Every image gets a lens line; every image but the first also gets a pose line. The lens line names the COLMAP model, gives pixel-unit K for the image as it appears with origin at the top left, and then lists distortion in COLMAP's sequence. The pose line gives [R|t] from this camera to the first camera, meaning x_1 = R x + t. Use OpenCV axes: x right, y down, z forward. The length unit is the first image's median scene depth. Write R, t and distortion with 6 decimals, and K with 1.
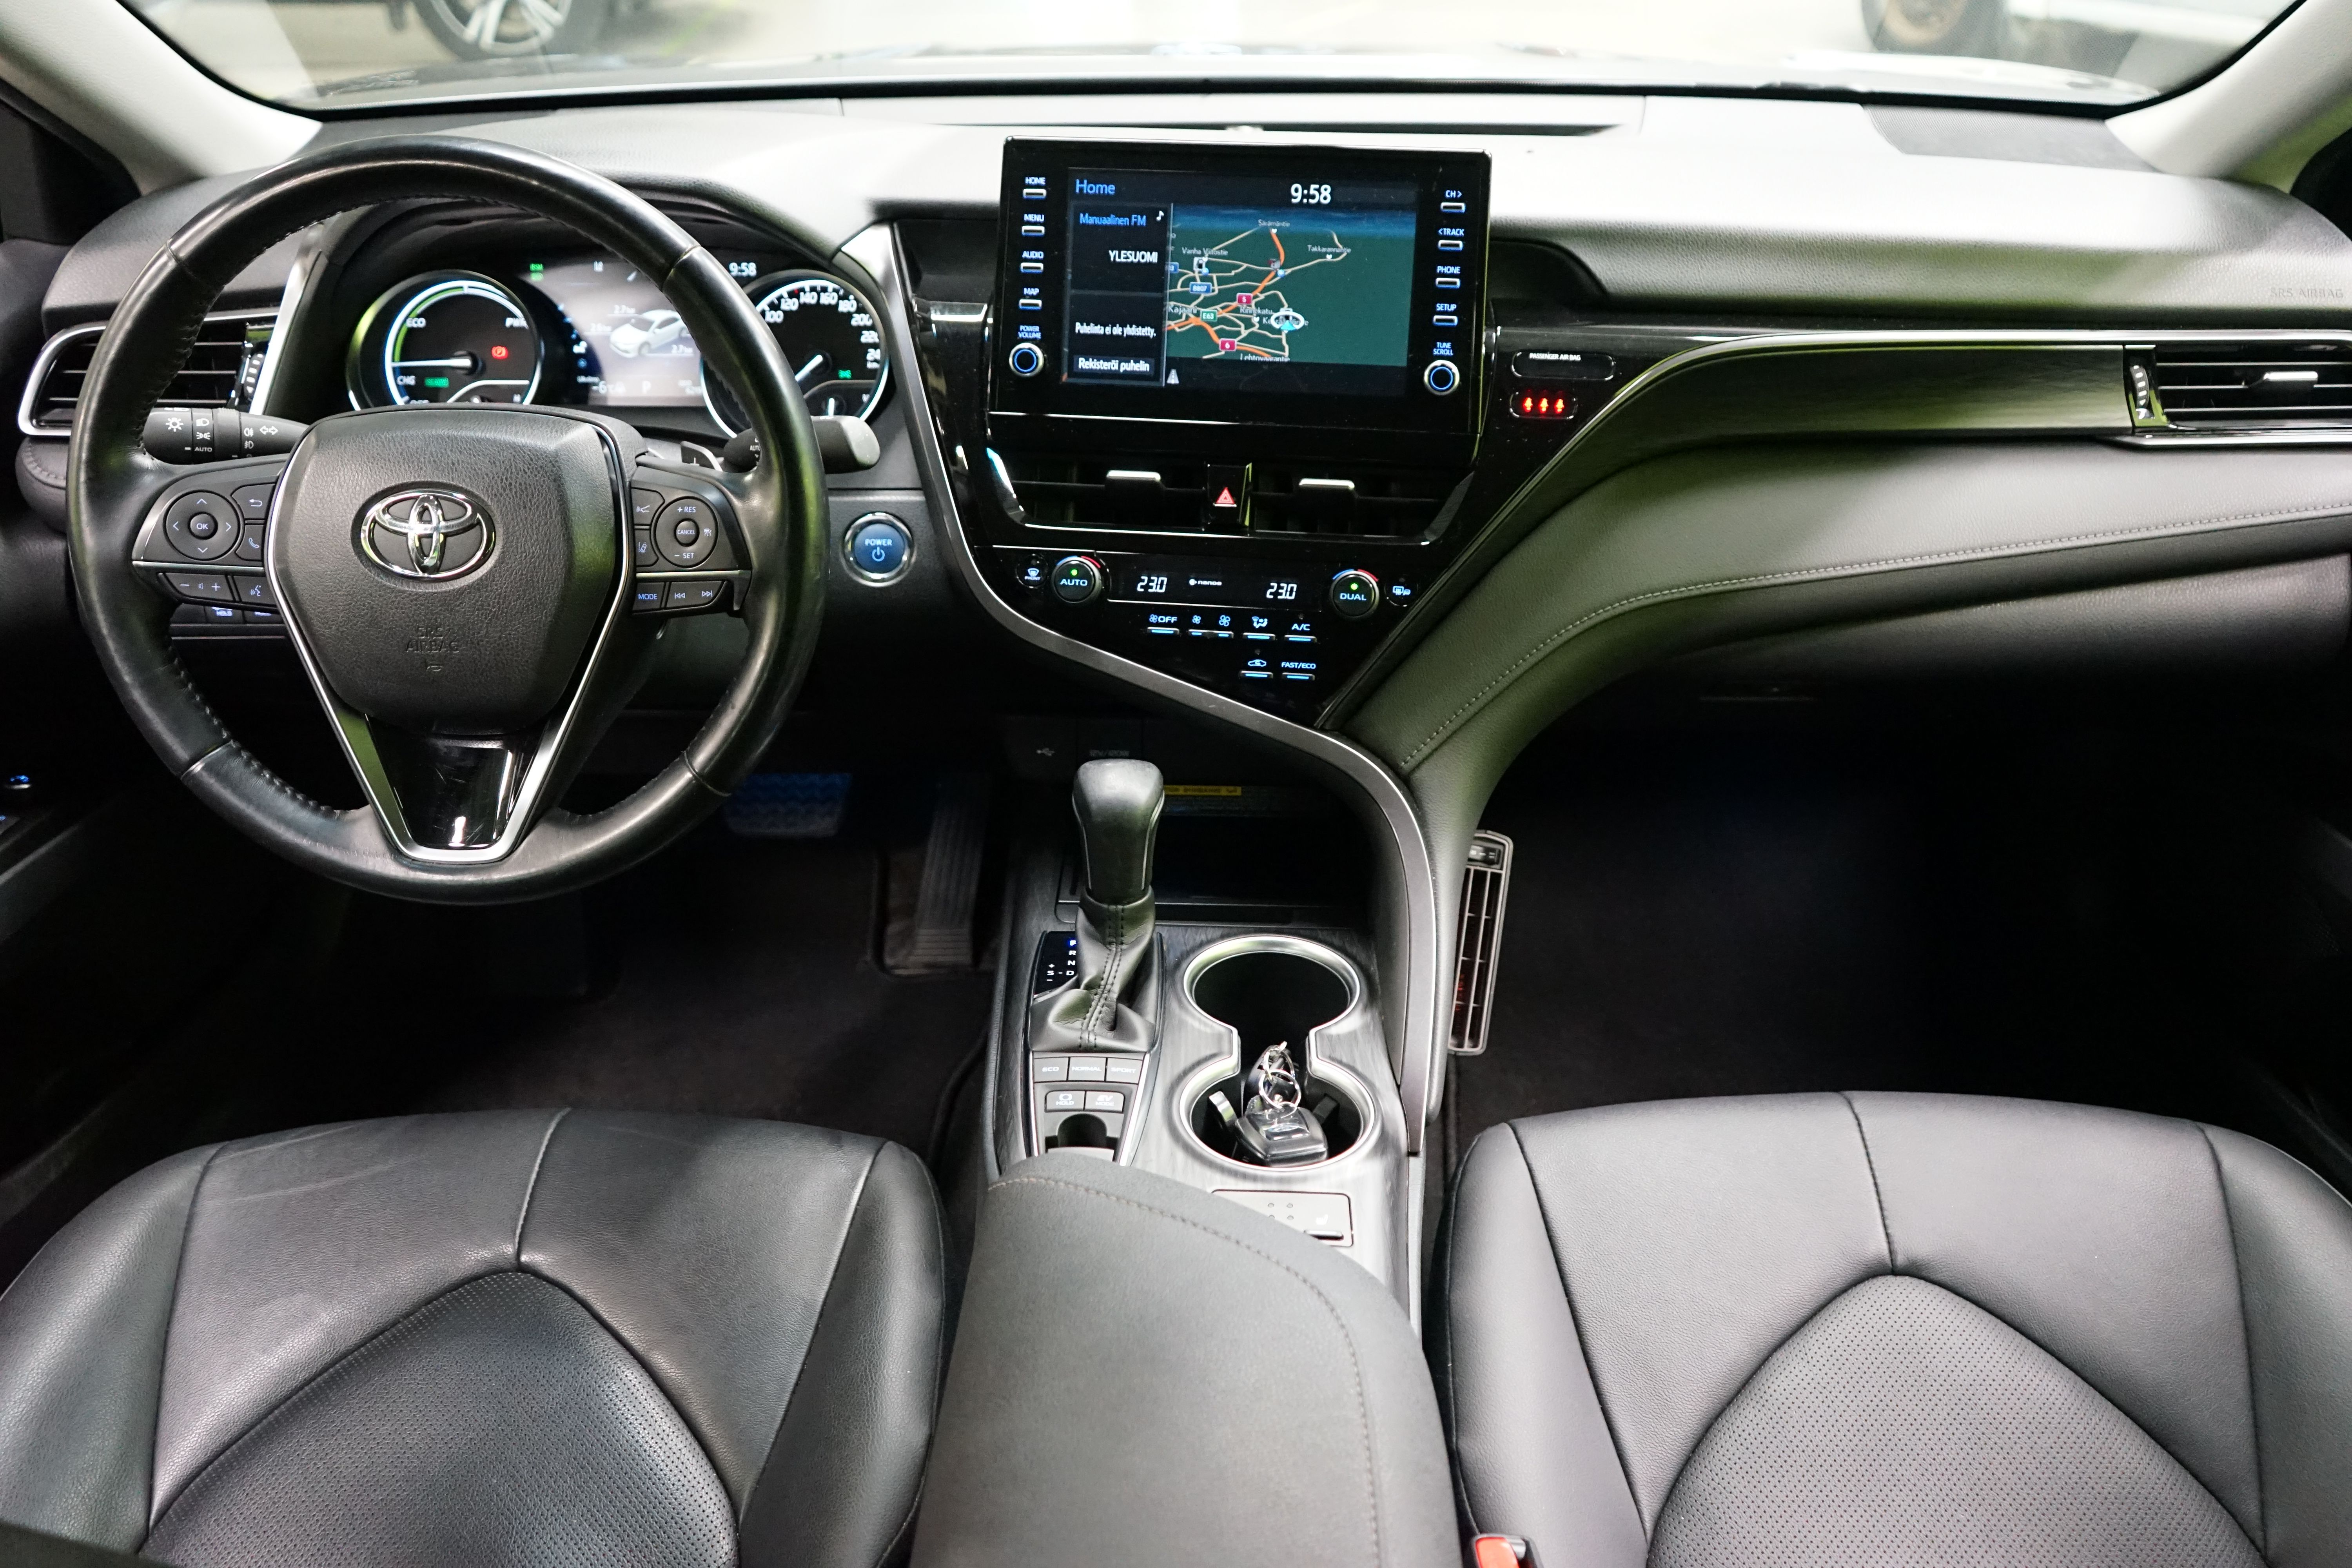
lens RADIAL K [[2062.7, 0, 1176.0], [0, 2062.7, 784.0], [0, 0, 1]] dist [0.017036, -0.006754]
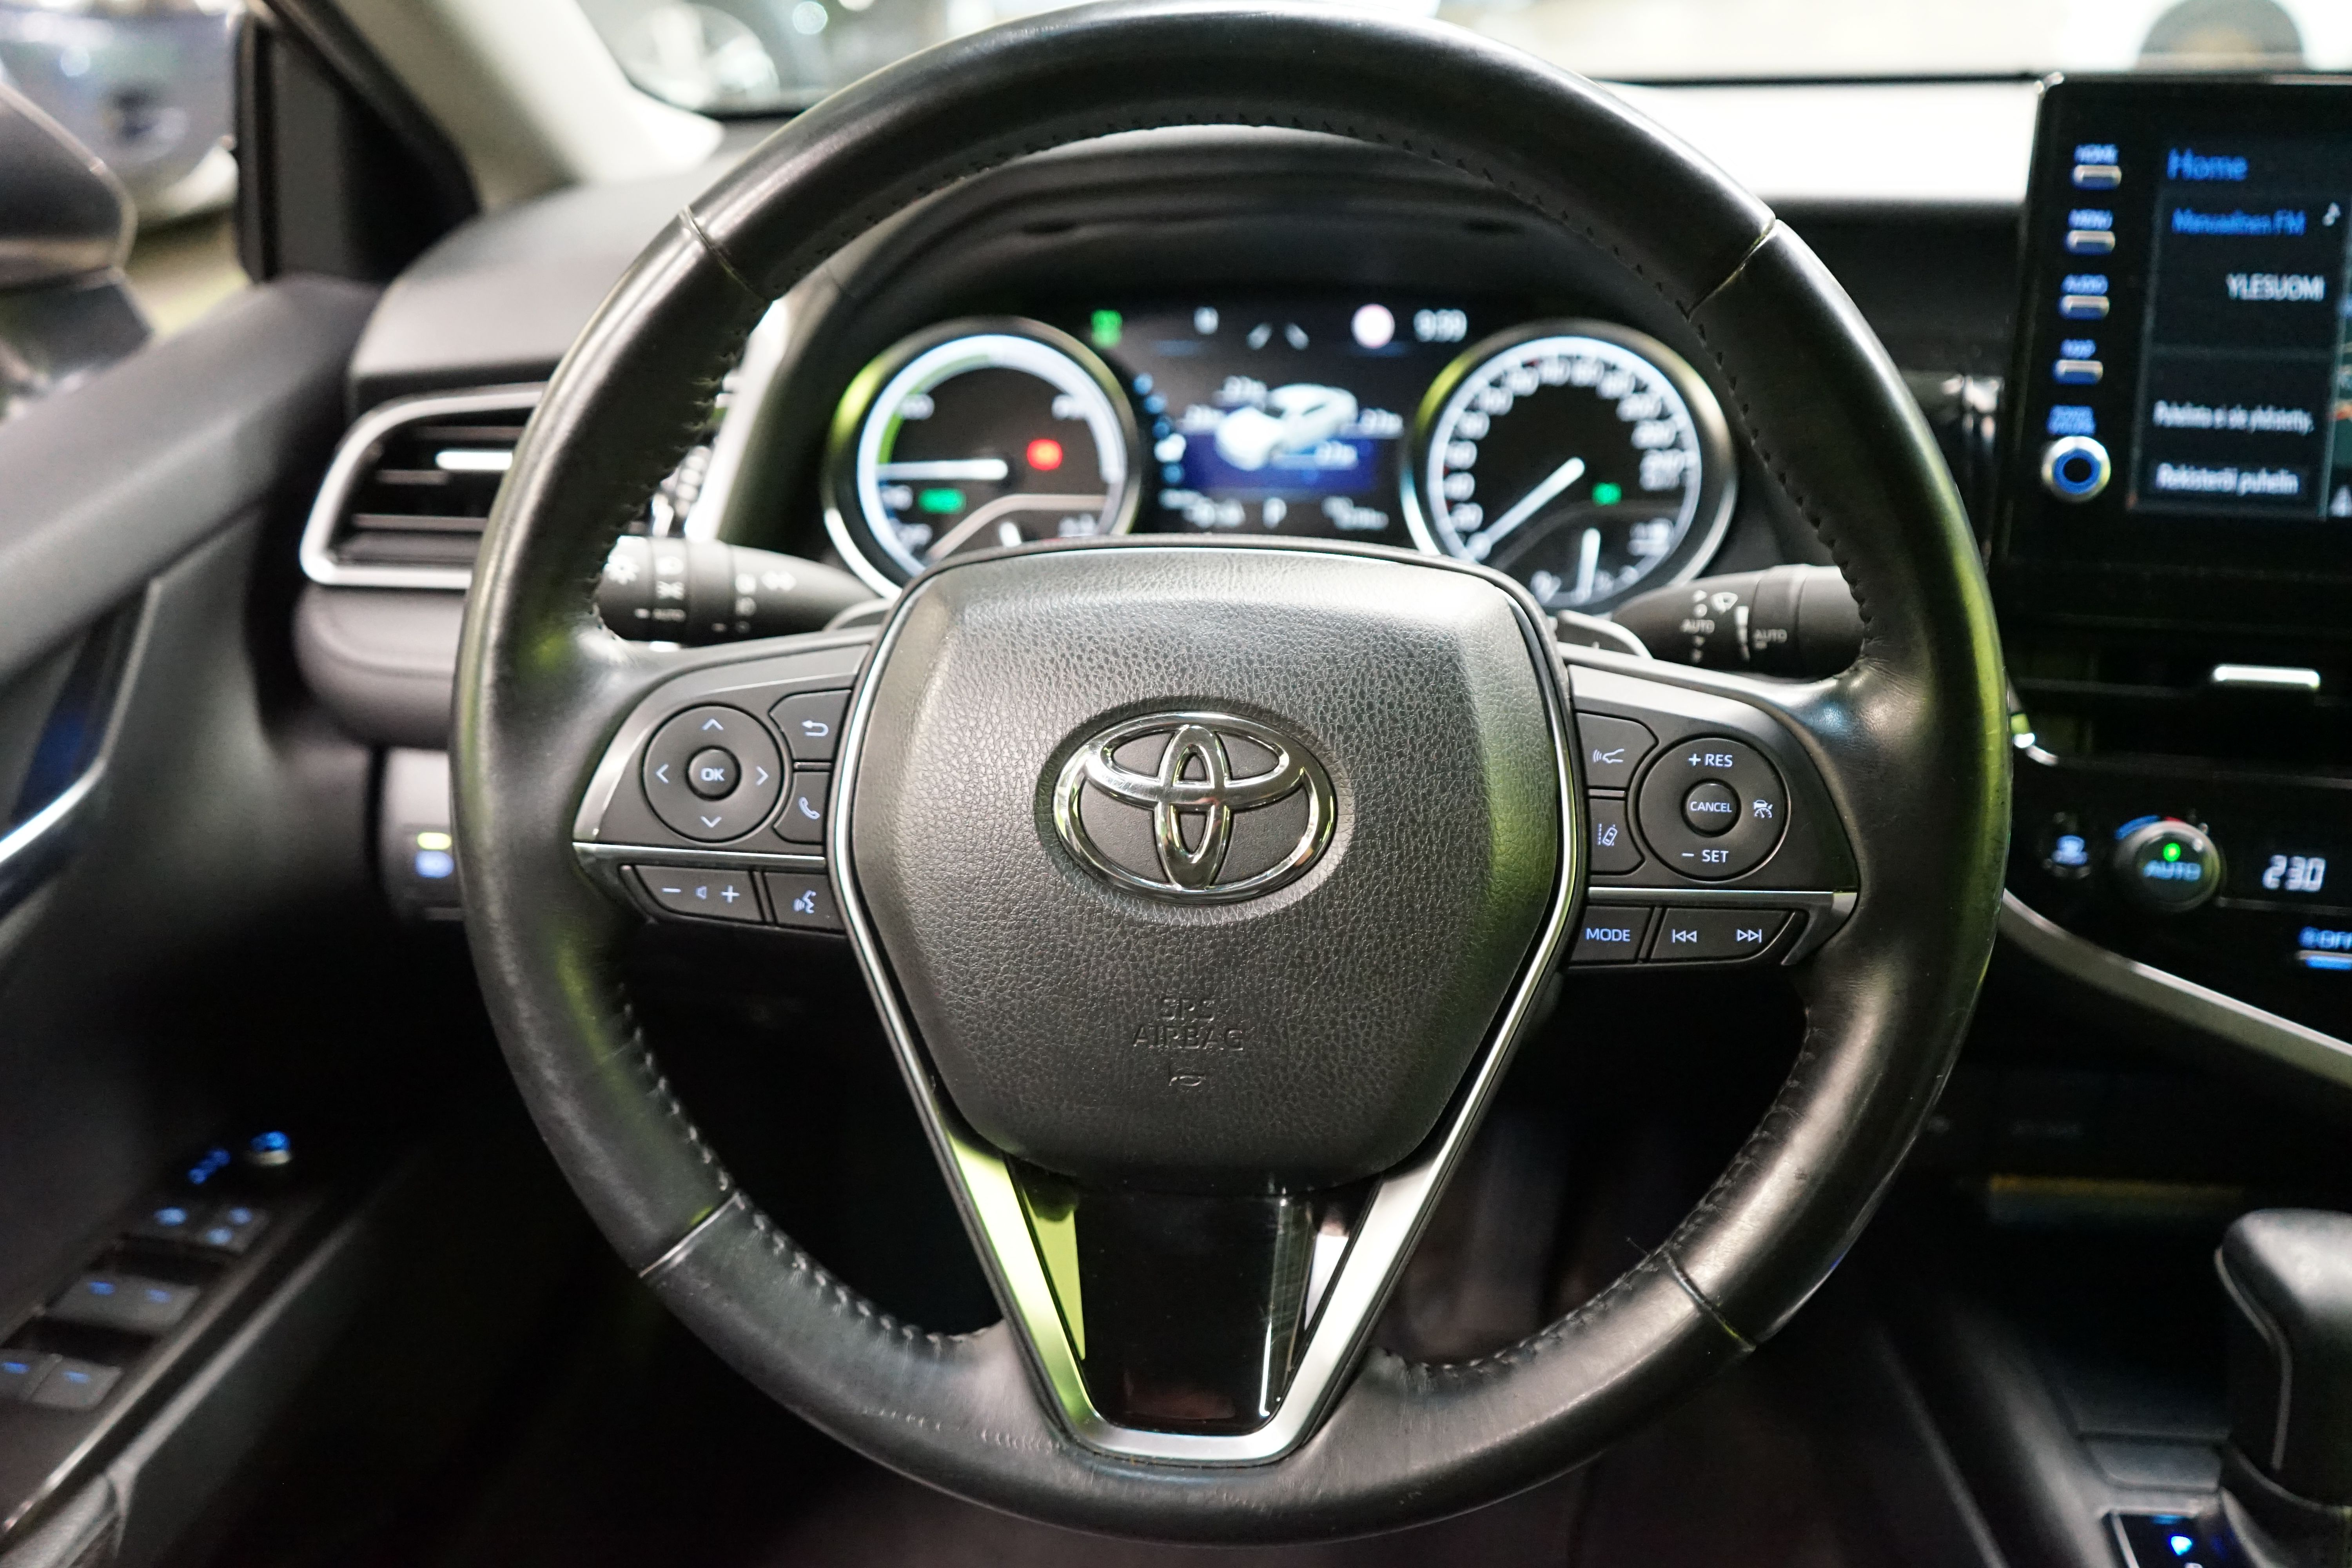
lens RADIAL K [[2062.7, 0, 1176.0], [0, 2062.7, 784.0], [0, 0, 1]] dist [0.017036, -0.006754]
pose [[0.998437, 0.018902, -0.052597, -0.284632], [-0.022242, 0.997724, -0.063656, -0.079533], [0.051274, 0.064727, 0.996585, 0.436221]]
